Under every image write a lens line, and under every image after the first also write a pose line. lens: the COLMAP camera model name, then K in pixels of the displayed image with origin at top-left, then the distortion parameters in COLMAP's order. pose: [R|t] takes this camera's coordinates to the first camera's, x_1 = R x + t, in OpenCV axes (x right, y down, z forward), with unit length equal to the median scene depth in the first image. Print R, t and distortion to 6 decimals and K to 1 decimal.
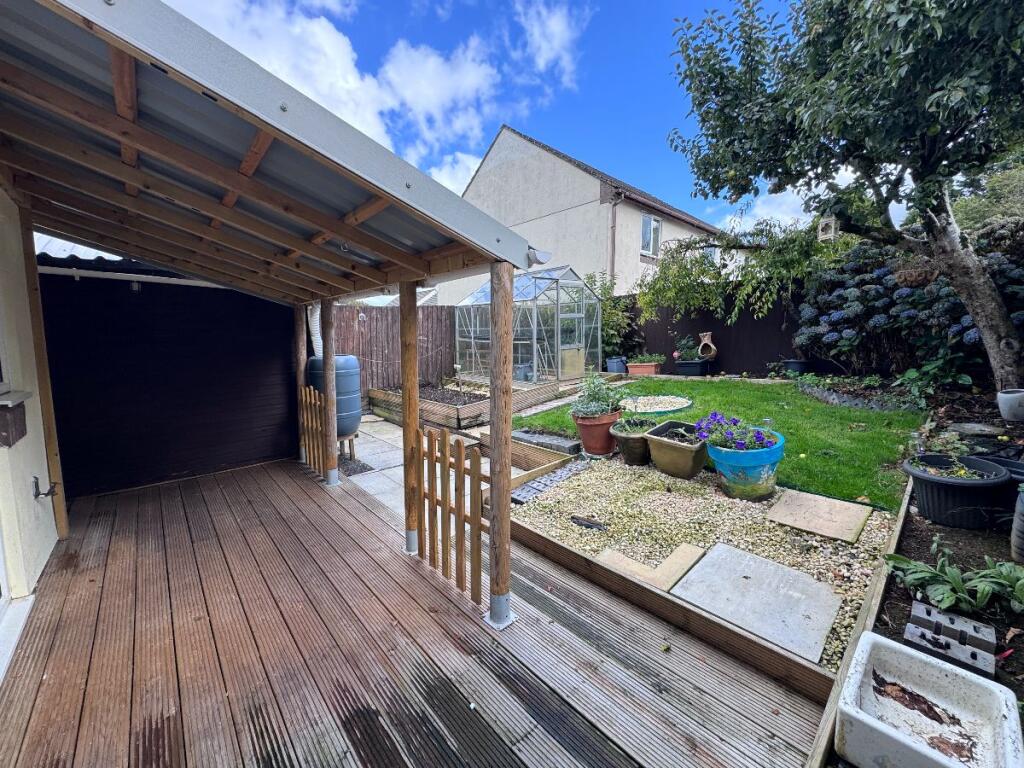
lens RADIAL K [[417.1, 0, 512.0], [0, 417.1, 384.0], [0, 0, 1]] dist [-0.001822, -0.000152]
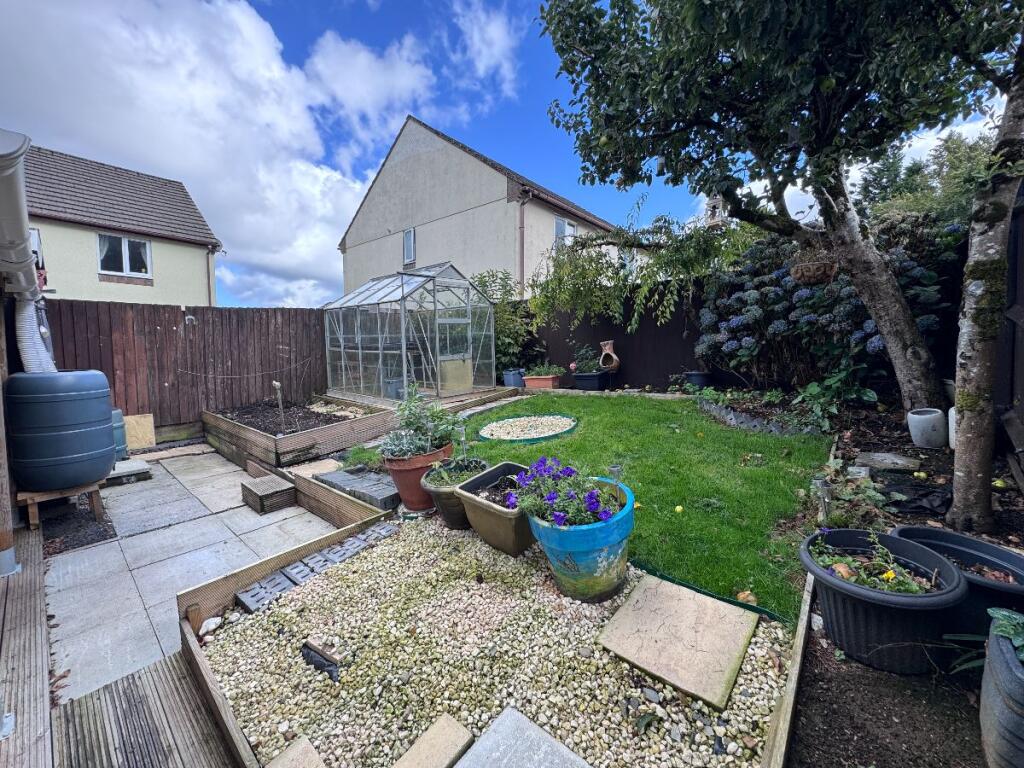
lens RADIAL K [[417.1, 0, 512.0], [0, 417.1, 384.0], [0, 0, 1]] dist [-0.001822, -0.000152]
pose [[0.991183, -0.010286, 0.132100, 0.223209], [0.013505, 0.999633, -0.023493, -0.020786], [-0.131810, 0.025070, 0.990958, 0.223748]]
